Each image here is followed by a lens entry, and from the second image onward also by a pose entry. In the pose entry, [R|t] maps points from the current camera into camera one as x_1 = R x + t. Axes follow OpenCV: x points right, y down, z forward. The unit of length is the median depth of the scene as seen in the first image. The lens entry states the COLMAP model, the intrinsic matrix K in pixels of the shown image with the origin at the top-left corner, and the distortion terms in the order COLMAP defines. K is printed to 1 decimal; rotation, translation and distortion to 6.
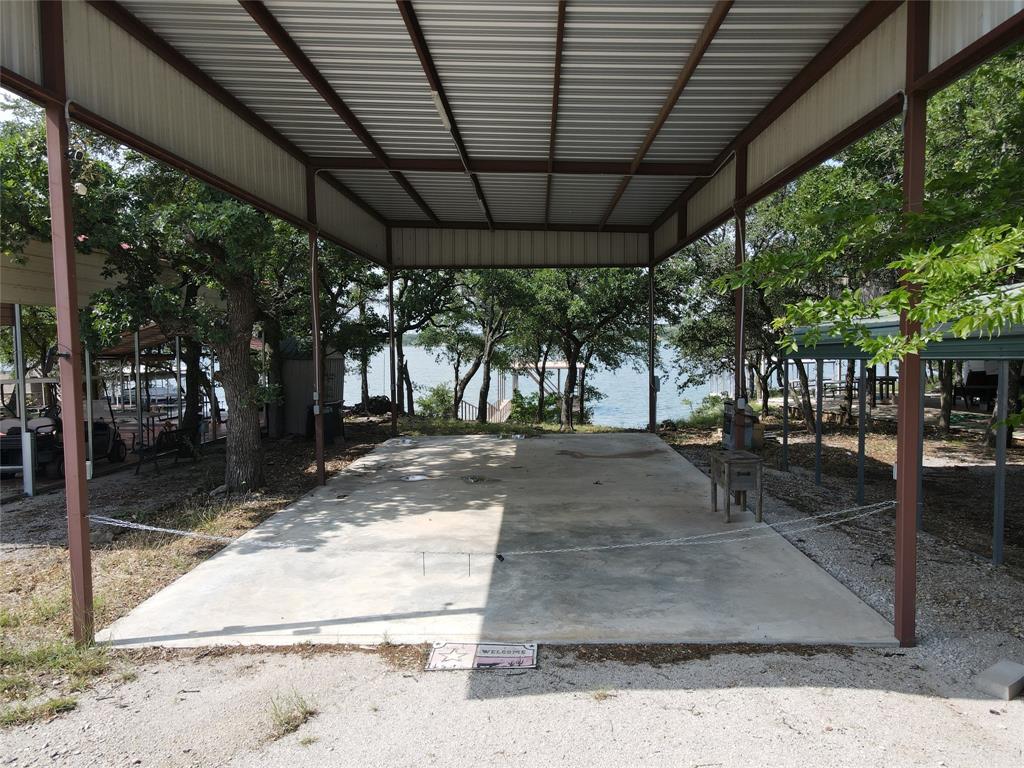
lens RADIAL K [[751.6, 0, 511.0], [0, 751.6, 392.4], [0, 0, 1]] dist [0.004571, 0.028059]
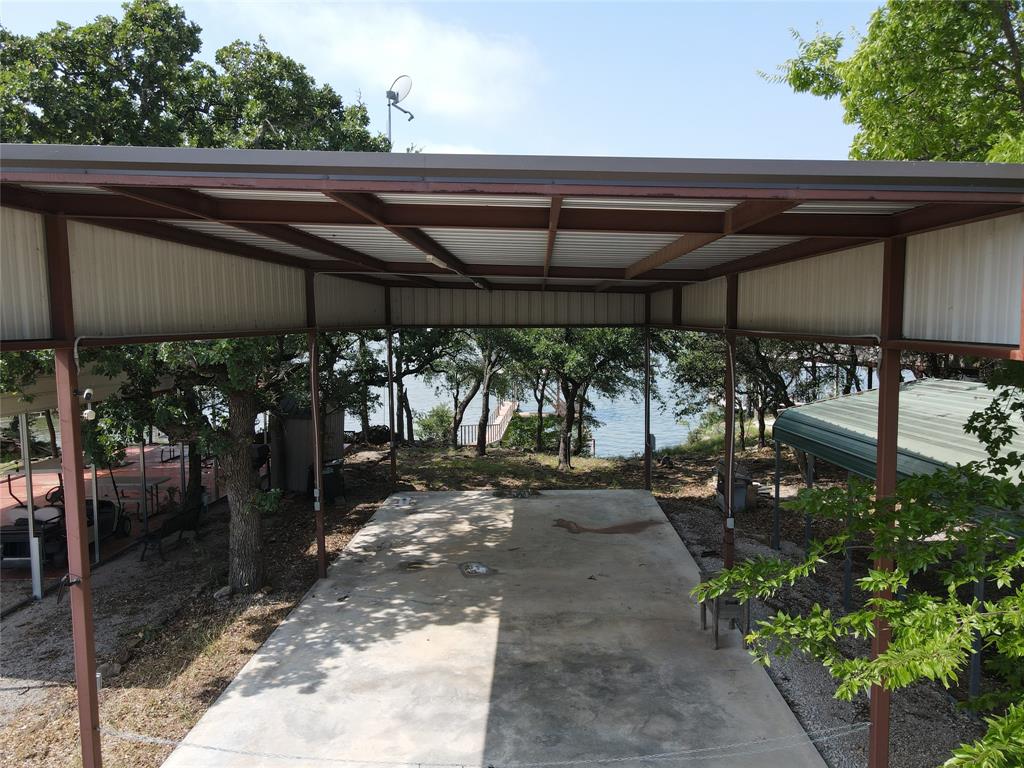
lens RADIAL K [[751.6, 0, 511.0], [0, 751.6, 392.4], [0, 0, 1]] dist [0.004571, 0.028059]
pose [[0.999999, 0.001102, -0.000845, 0.007490], [-0.001076, 0.999533, 0.030555, -0.210620], [0.000878, -0.030554, 0.999533, -0.022623]]
